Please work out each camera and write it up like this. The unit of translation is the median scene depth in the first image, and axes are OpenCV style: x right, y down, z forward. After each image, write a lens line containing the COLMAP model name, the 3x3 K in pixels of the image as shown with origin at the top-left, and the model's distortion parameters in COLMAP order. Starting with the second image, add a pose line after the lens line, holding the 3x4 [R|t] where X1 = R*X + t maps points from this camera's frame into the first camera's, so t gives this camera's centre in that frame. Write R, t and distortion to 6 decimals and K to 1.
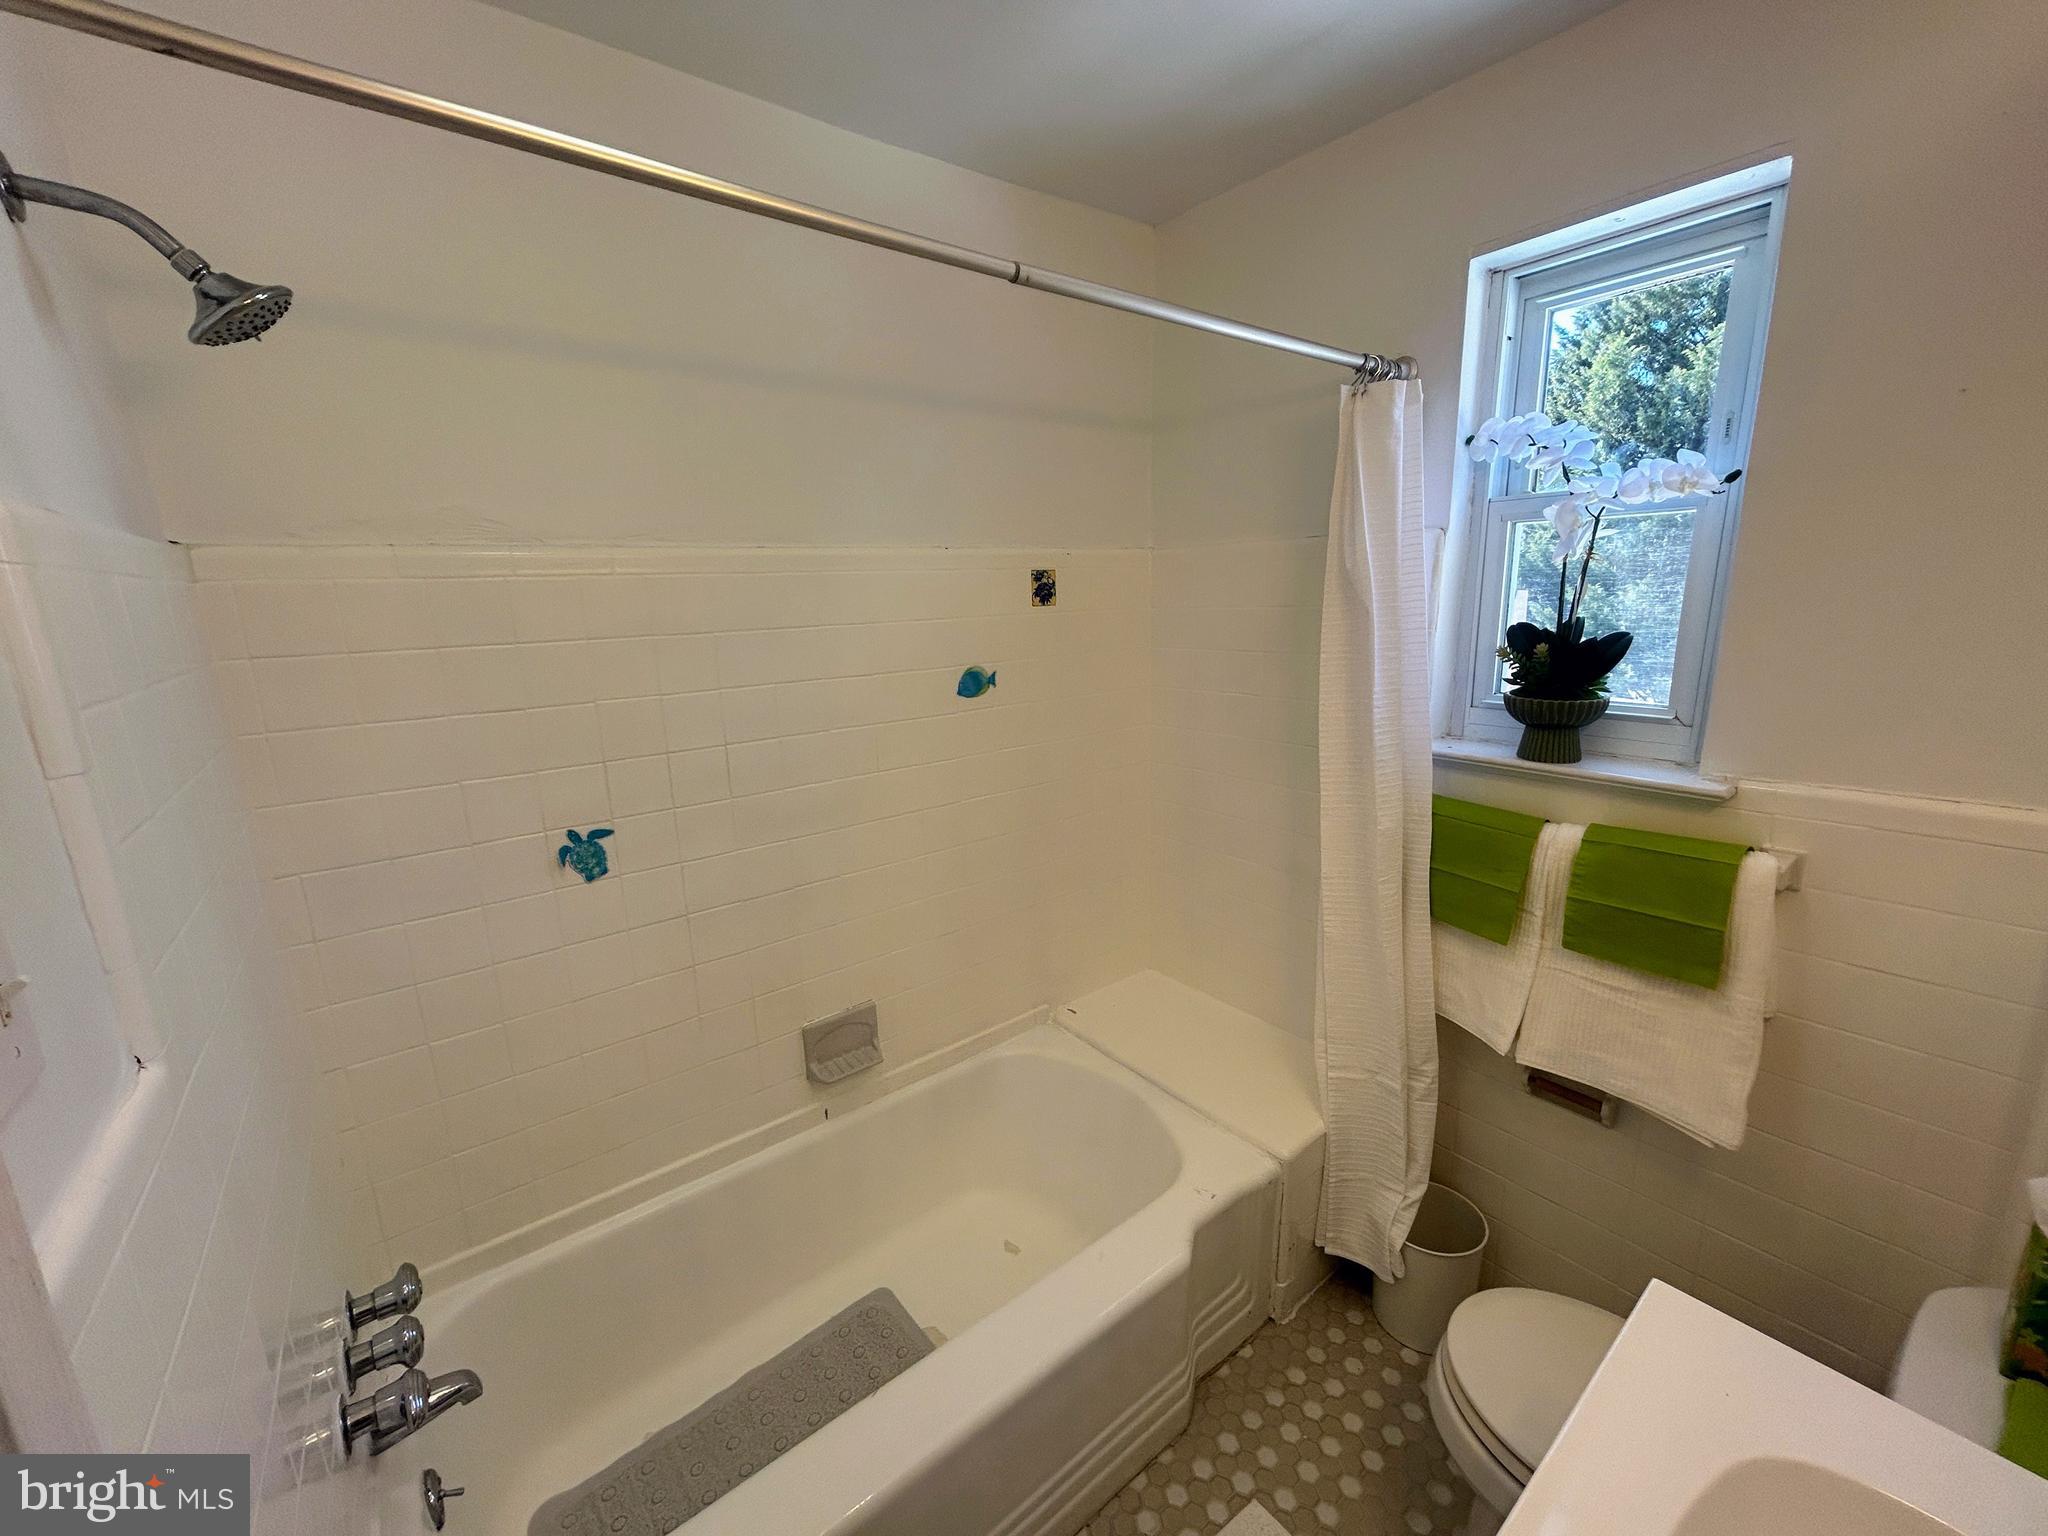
lens RADIAL K [[829.0, 0, 1024.0], [0, 829.0, 768.0], [0, 0, 1]] dist [0.000669, 0.000411]
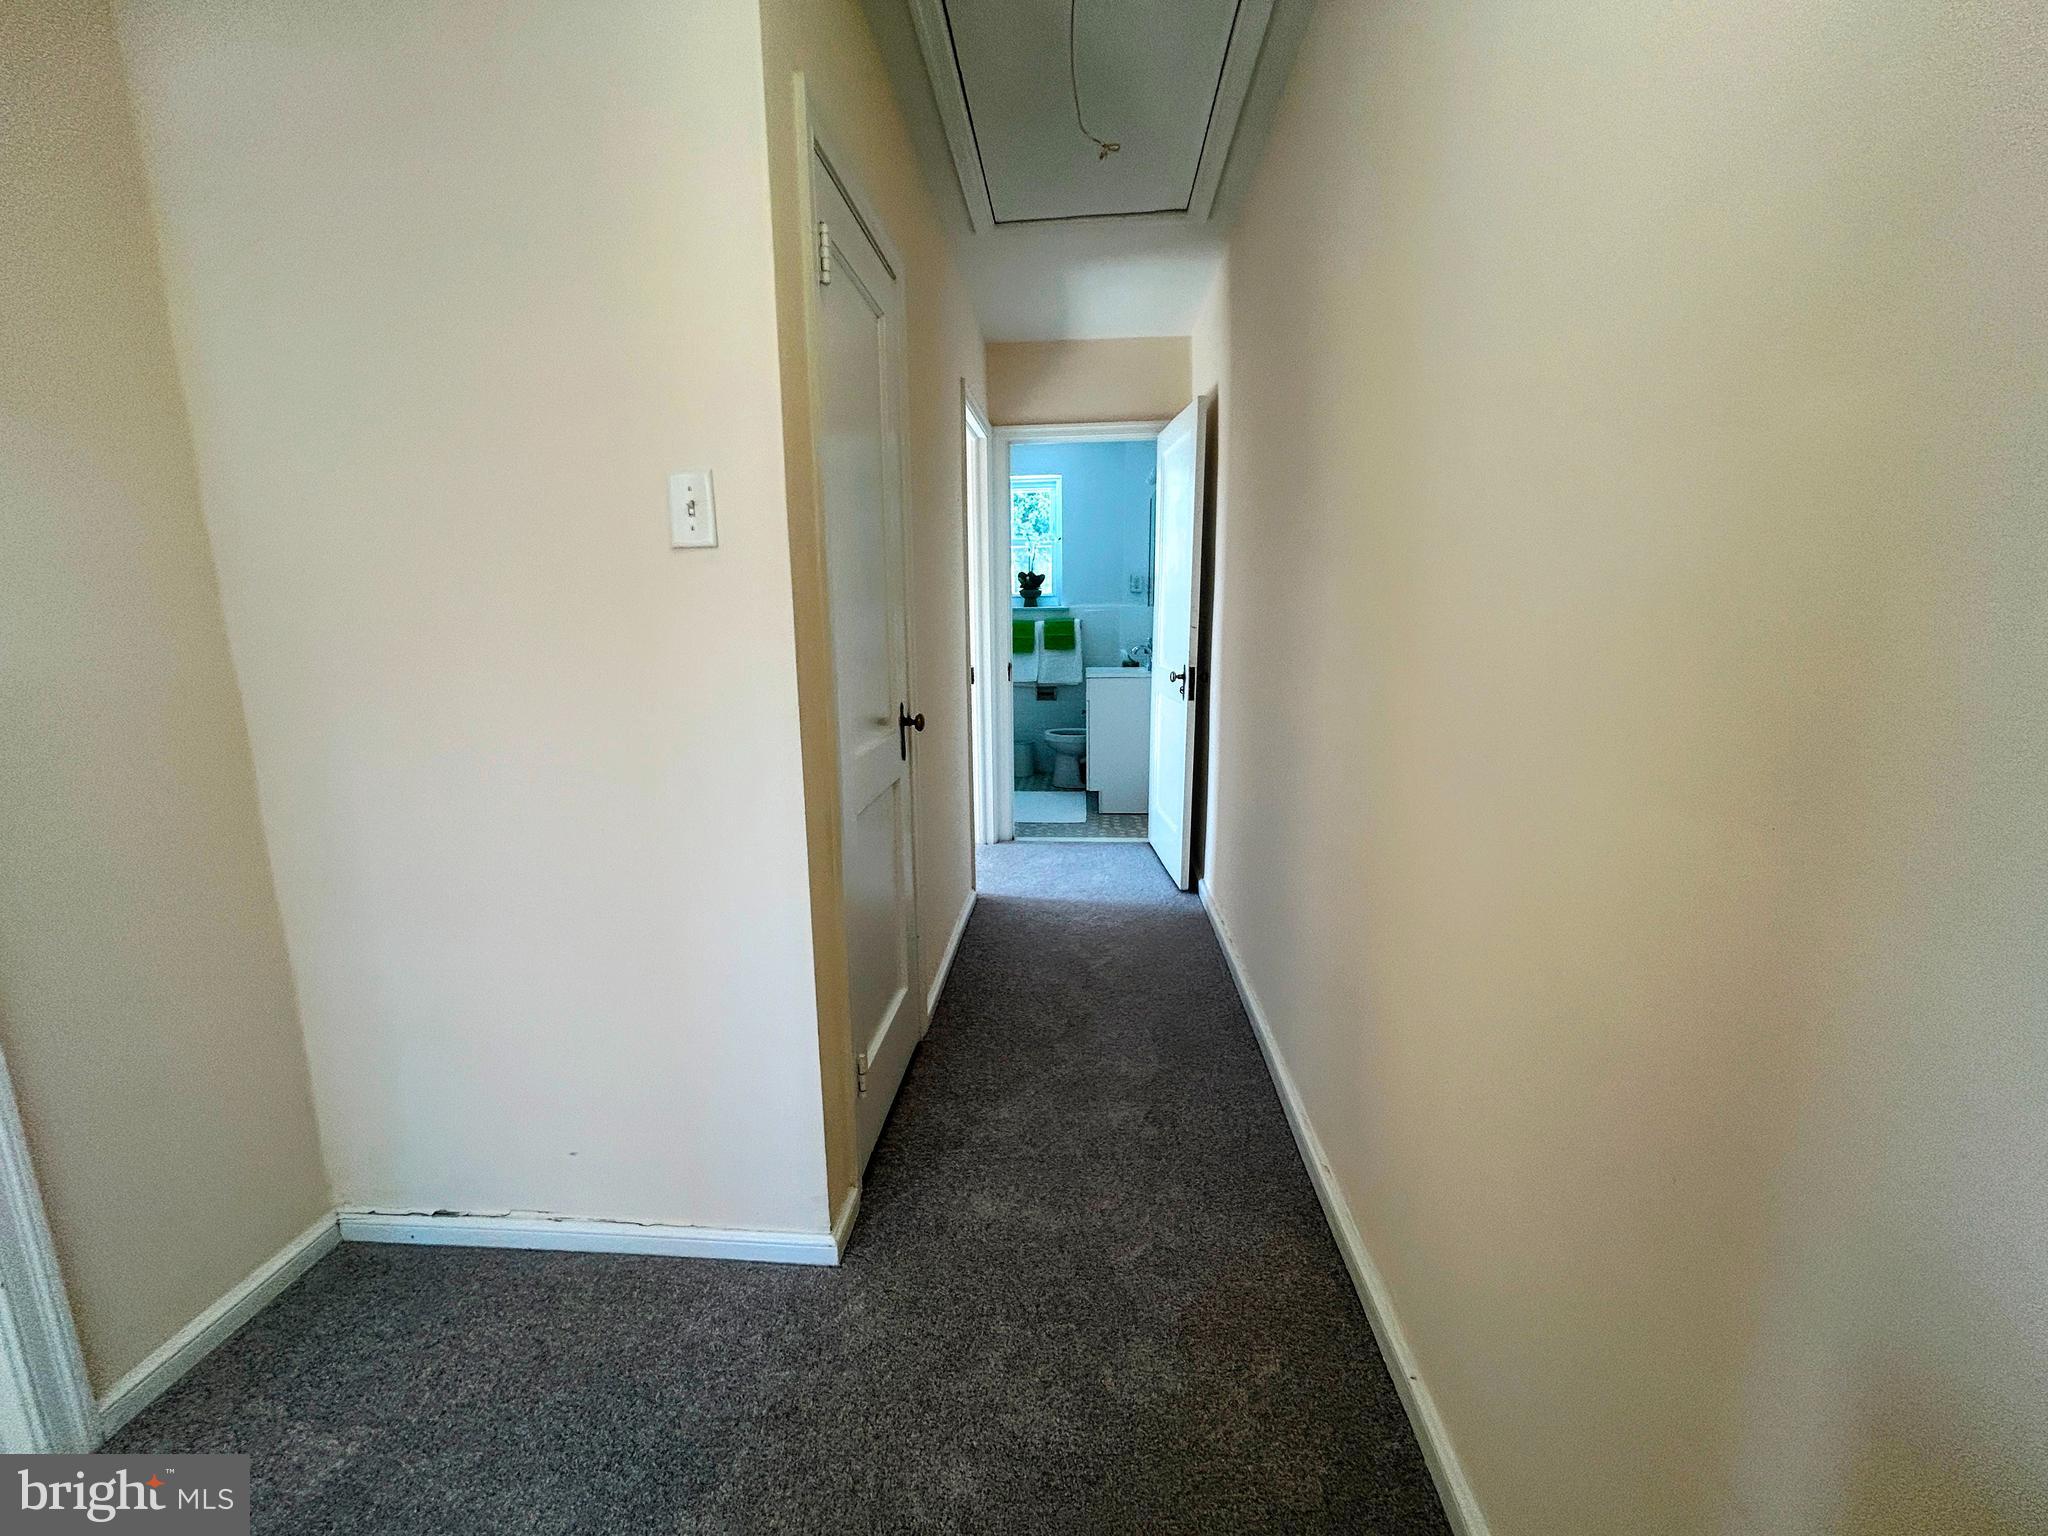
lens RADIAL K [[830.5, 0, 1024.0], [0, 830.5, 768.0], [0, 0, 1]] dist [0.003502, 0.000417]
pose [[0.674985, -0.115448, 0.728743, -2.421314], [0.146119, 0.989037, 0.021344, 0.675442], [-0.723218, 0.092077, 0.684454, -1.644196]]
